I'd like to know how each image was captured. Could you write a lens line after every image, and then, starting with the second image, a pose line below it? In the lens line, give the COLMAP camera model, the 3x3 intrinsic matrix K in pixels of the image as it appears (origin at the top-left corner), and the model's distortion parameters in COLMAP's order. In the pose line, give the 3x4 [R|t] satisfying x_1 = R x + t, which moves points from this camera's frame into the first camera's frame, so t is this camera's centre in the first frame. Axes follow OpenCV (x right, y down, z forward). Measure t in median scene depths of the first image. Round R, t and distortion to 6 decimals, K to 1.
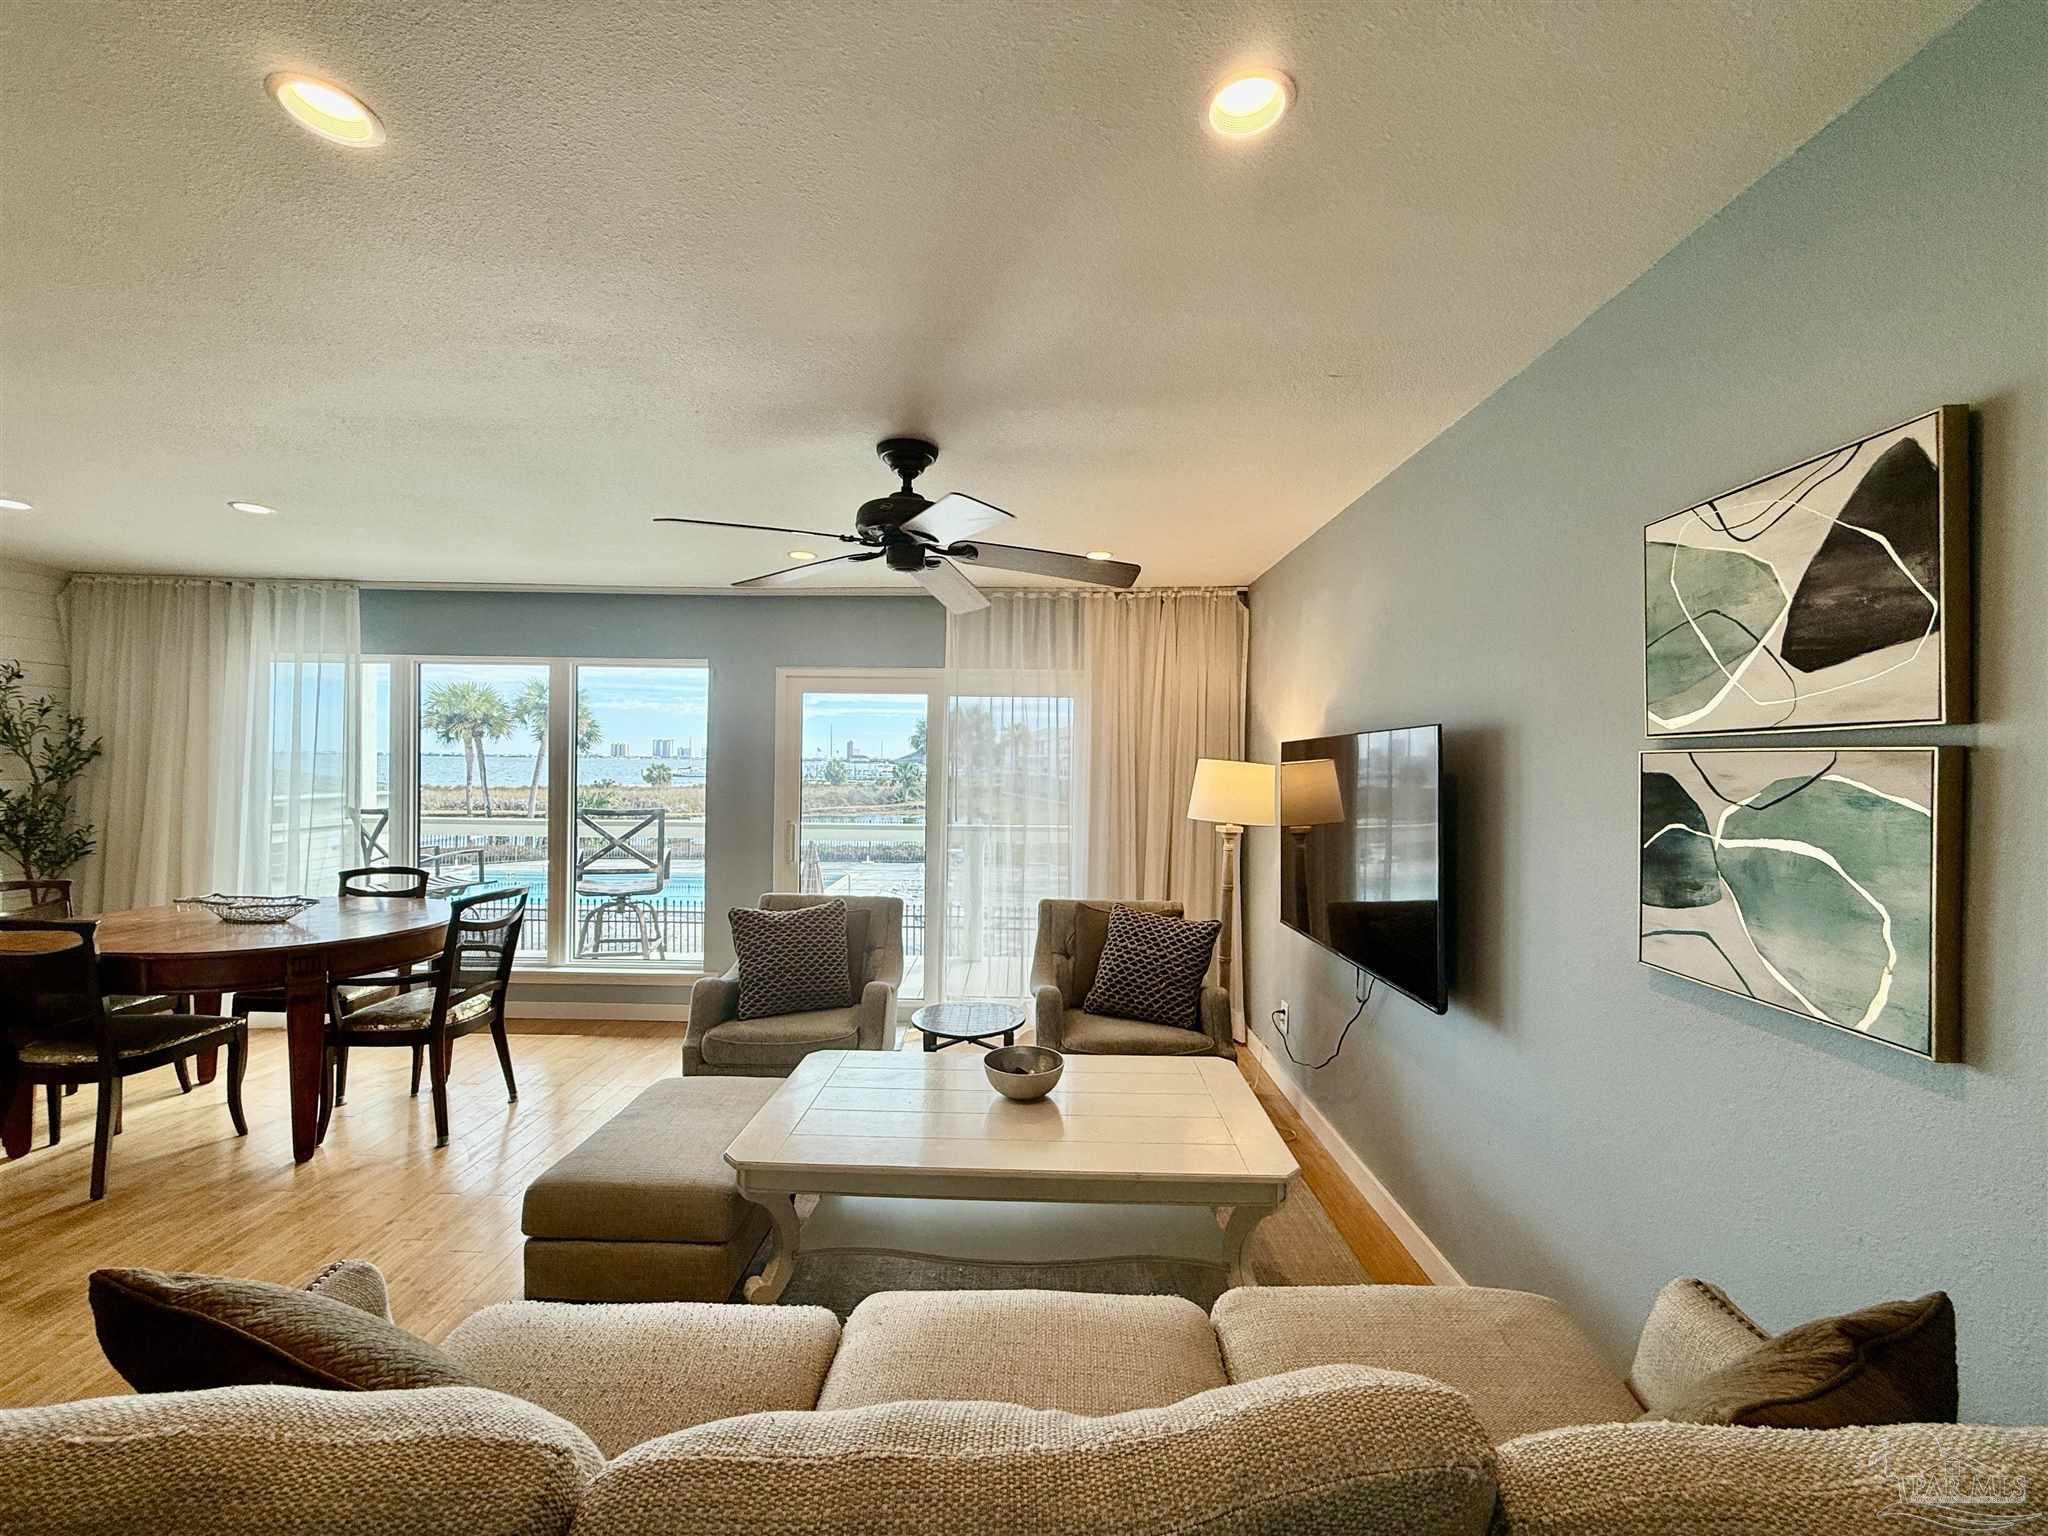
lens RADIAL K [[813.9, 0, 1021.2], [0, 813.9, 768.3], [0, 0, 1]] dist [0.001192, 0.000292]
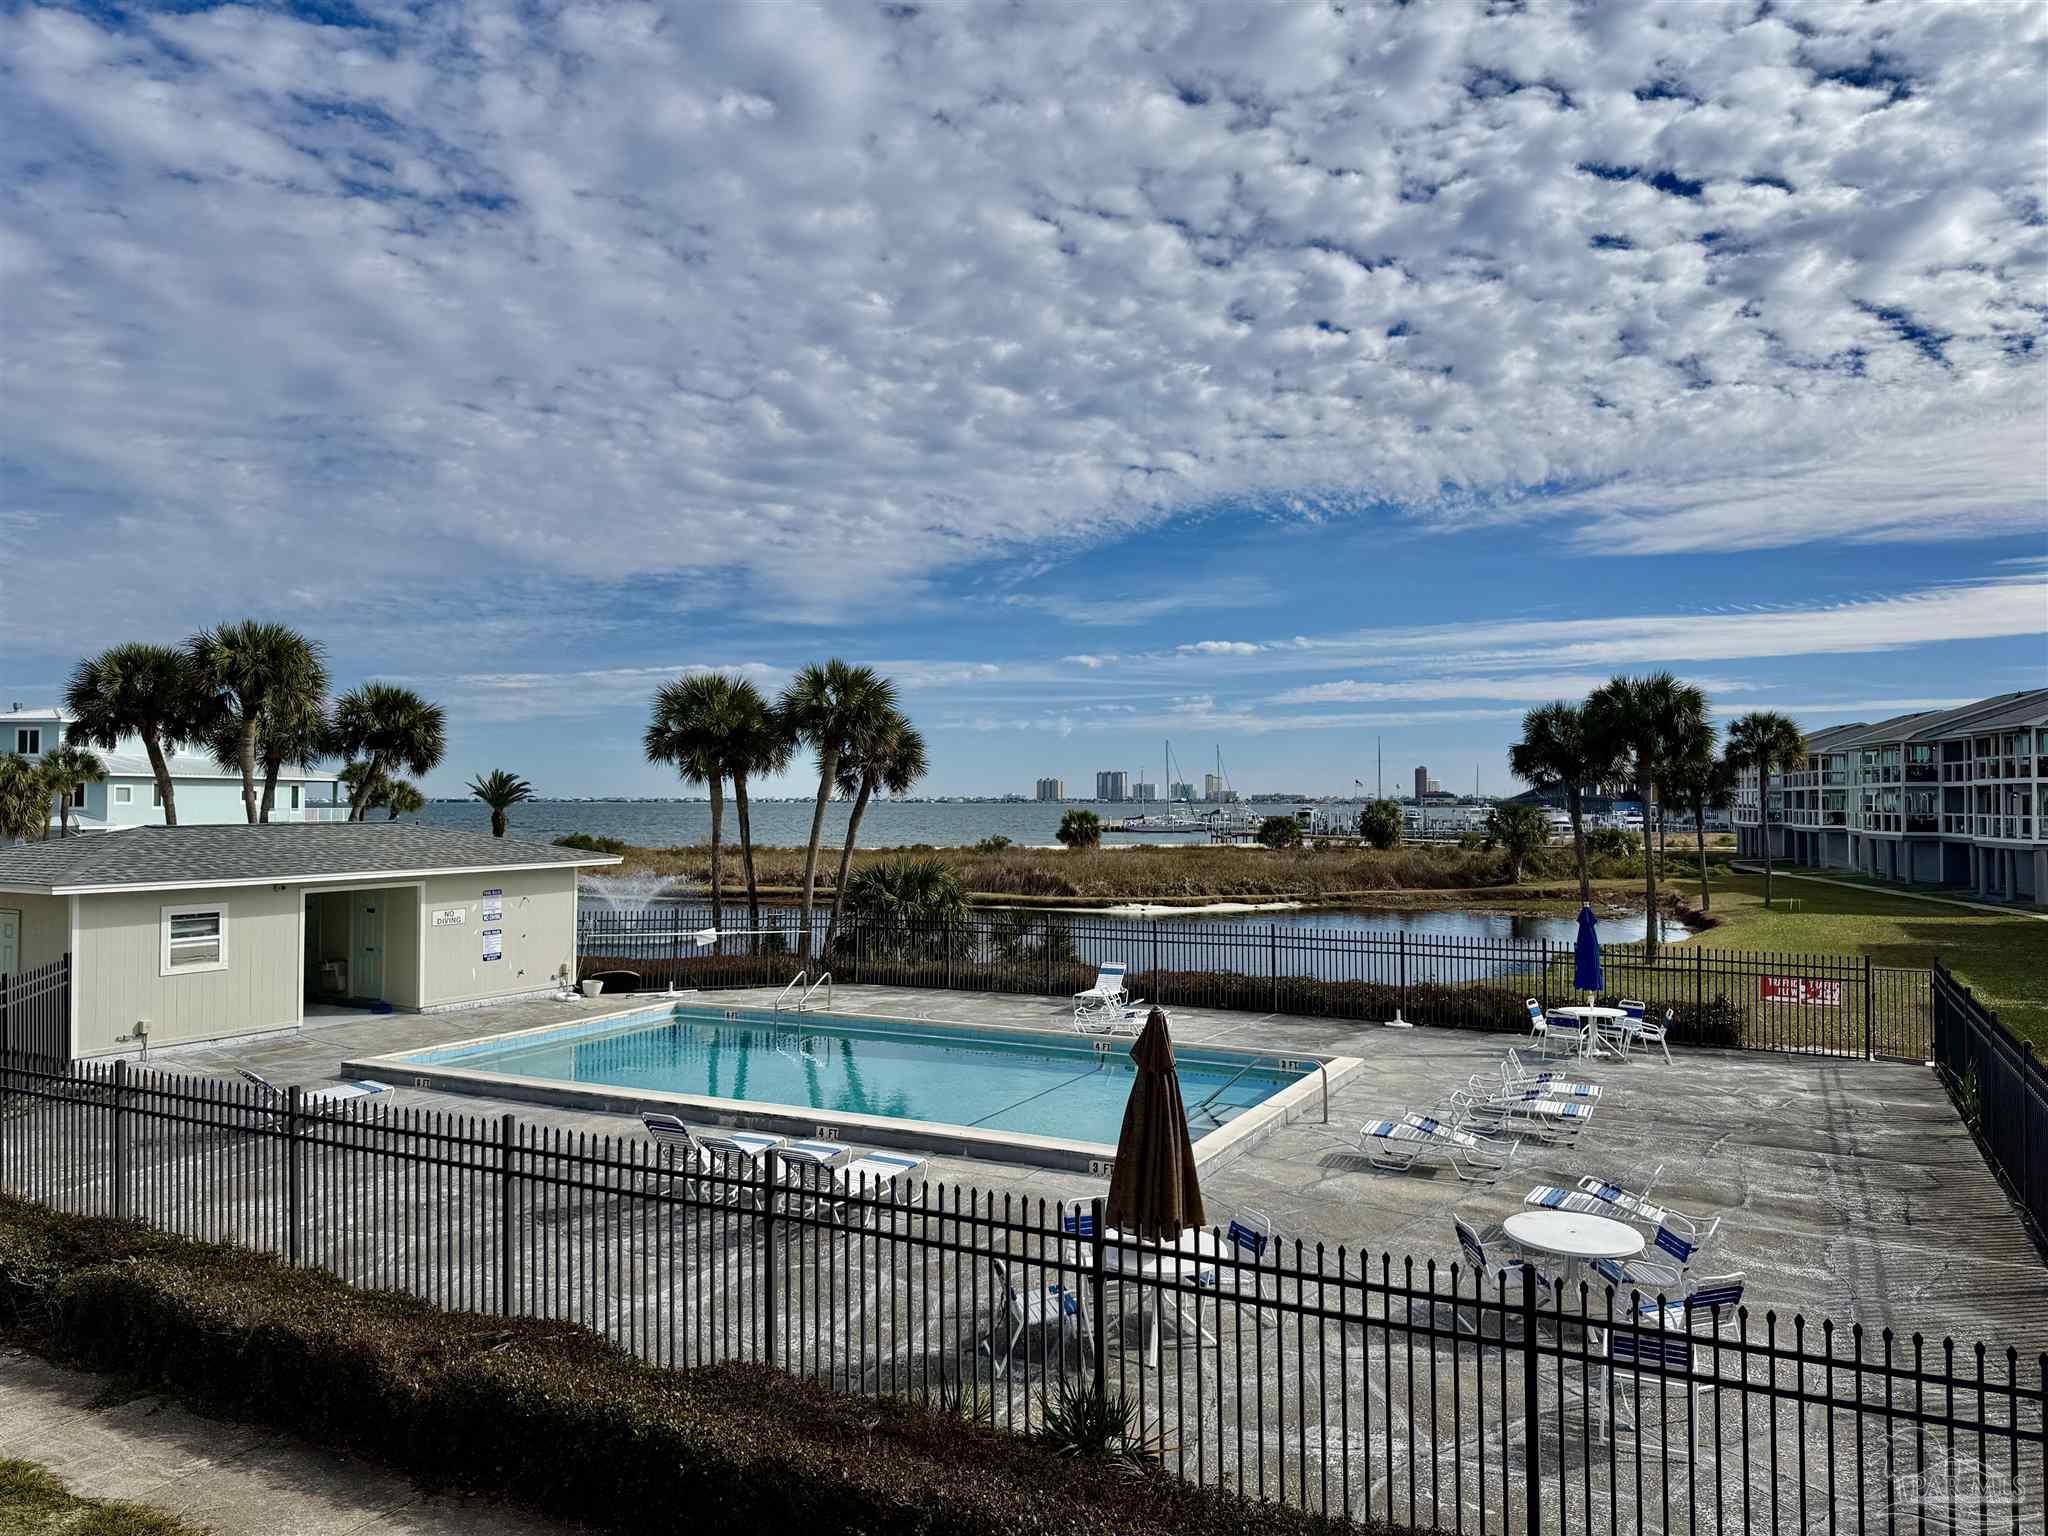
lens RADIAL K [[1430.4, 0, 1031.5], [0, 1430.4, 772.8], [0, 0, 1]] dist [0.109085, -0.176625]
pose [[0.890462, -0.019761, -0.454629, -0.020884], [0.006020, 0.999481, -0.031653, 0.000669], [0.455018, 0.025449, 0.890118, 1.690852]]
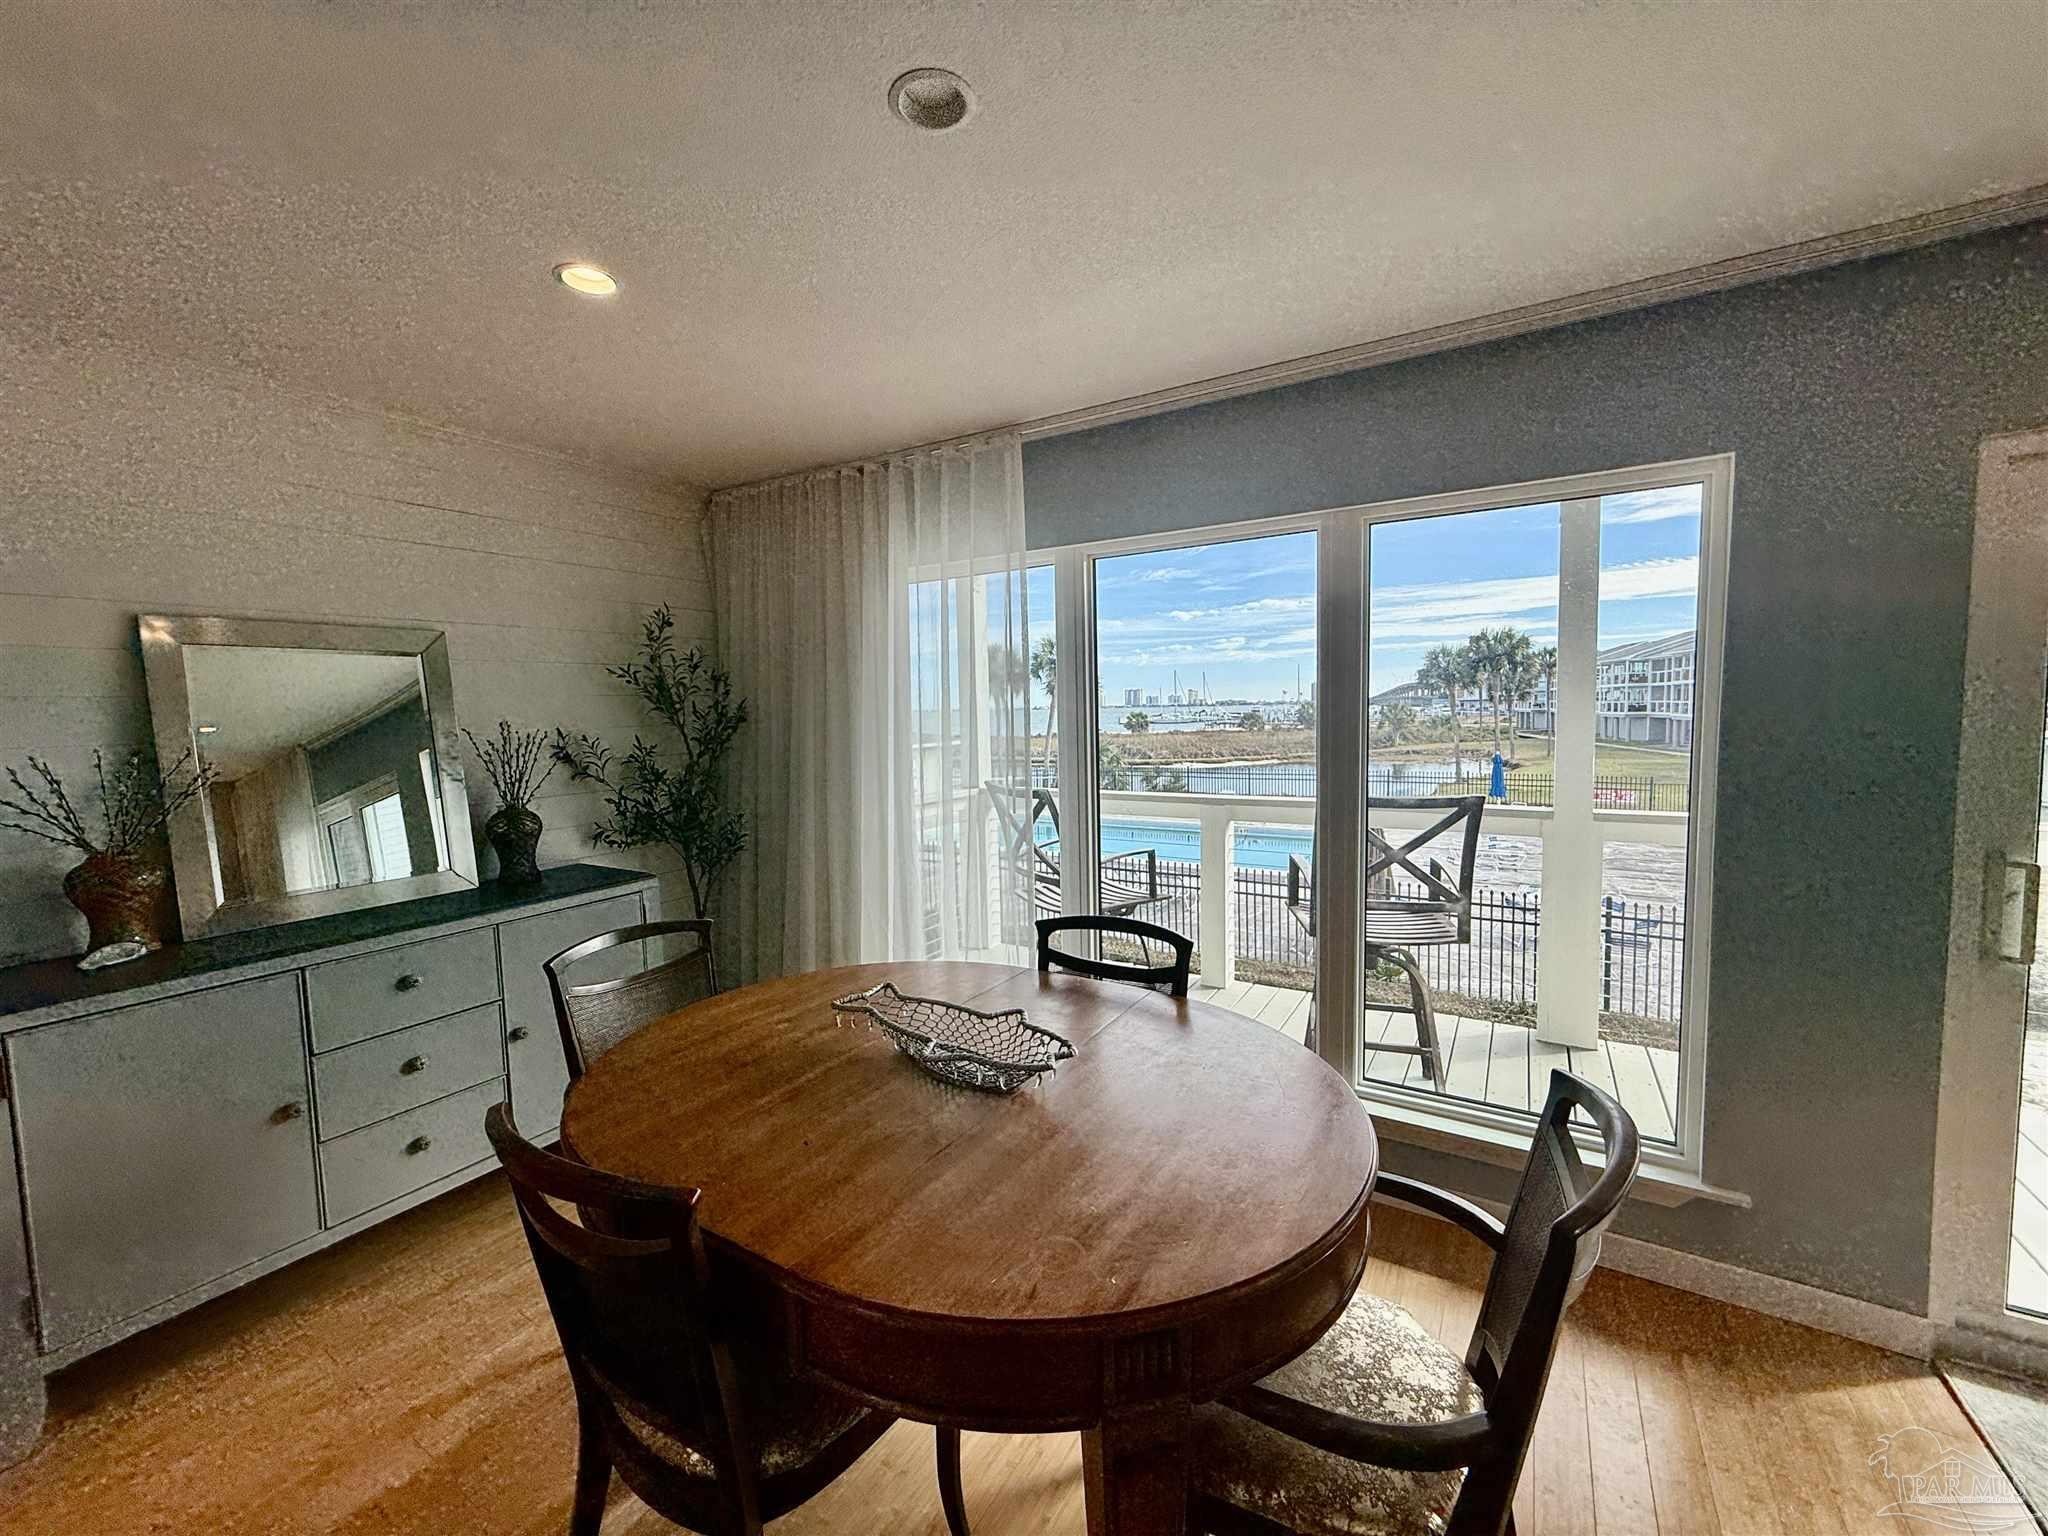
lens RADIAL K [[813.9, 0, 1021.2], [0, 813.9, 768.3], [0, 0, 1]] dist [0.001192, 0.000292]
pose [[0.851306, 0.007185, -0.524620, -0.571128], [0.028869, 0.997750, 0.060510, -0.012482], [0.523874, -0.066657, 0.849184, 0.543311]]
